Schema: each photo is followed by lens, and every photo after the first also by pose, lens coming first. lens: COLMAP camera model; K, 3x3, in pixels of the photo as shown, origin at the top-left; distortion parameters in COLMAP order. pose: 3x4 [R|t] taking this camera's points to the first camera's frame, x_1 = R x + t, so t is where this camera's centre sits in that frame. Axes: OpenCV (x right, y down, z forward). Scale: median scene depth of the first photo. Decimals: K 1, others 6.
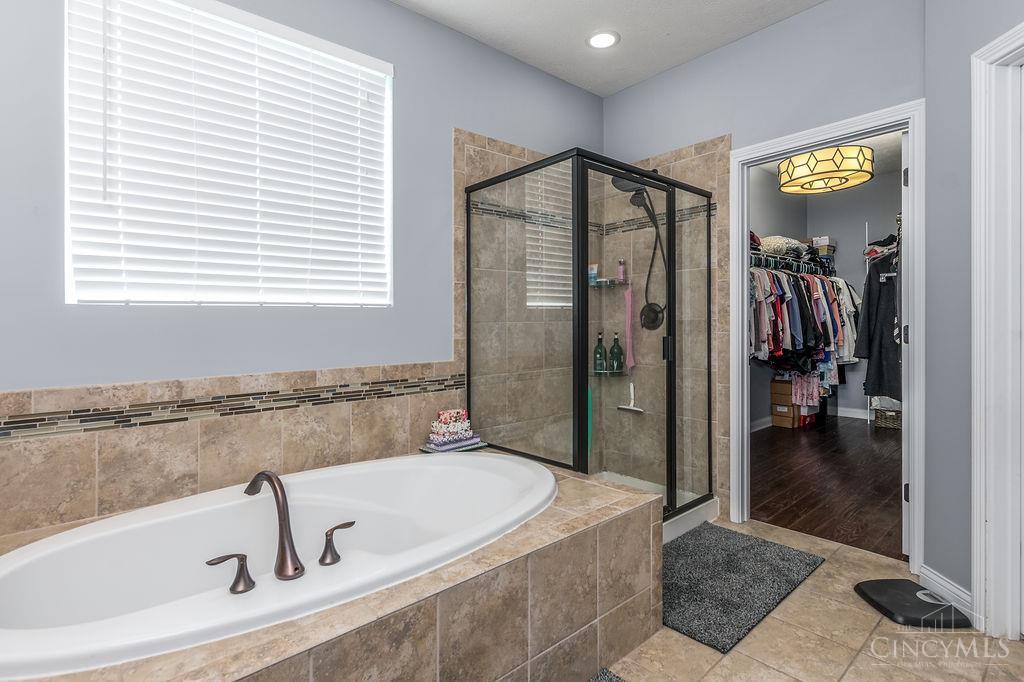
lens RADIAL K [[487.8, 0, 513.6], [0, 487.8, 341.7], [0, 0, 1]] dist [0.002769, 0.000884]
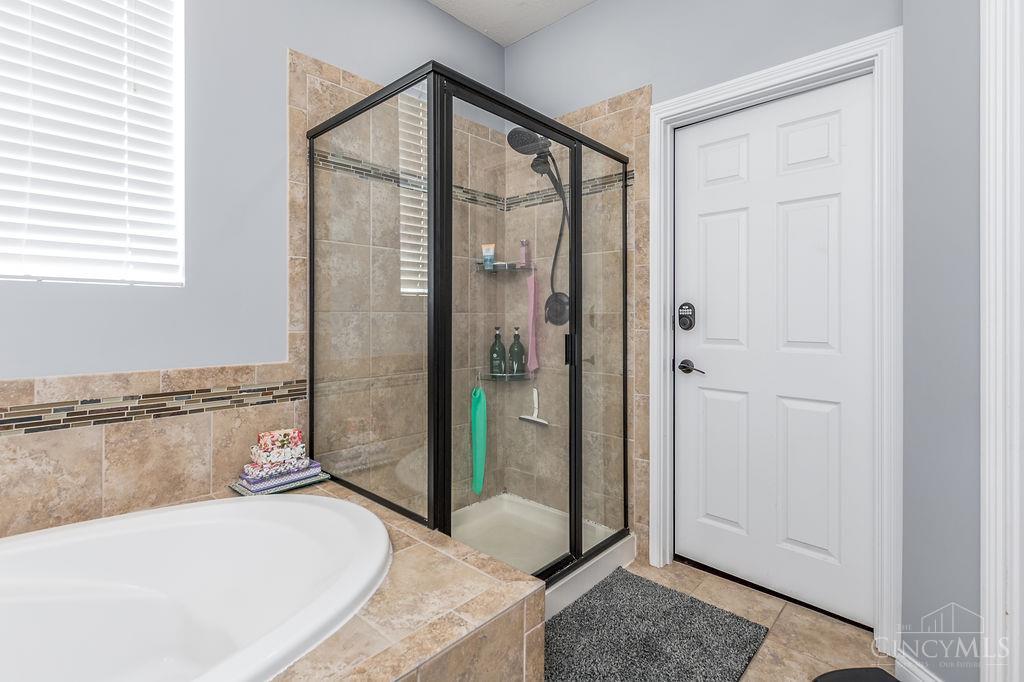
lens RADIAL K [[487.8, 0, 480.3], [0, 487.8, 315.4], [0, 0, 1]] dist [0.002769, 0.000884]
pose [[0.996865, 0.019198, 0.076762, 0.109477], [-0.016308, 0.999141, -0.038106, -0.008979], [-0.077427, 0.036735, 0.996321, 0.233002]]
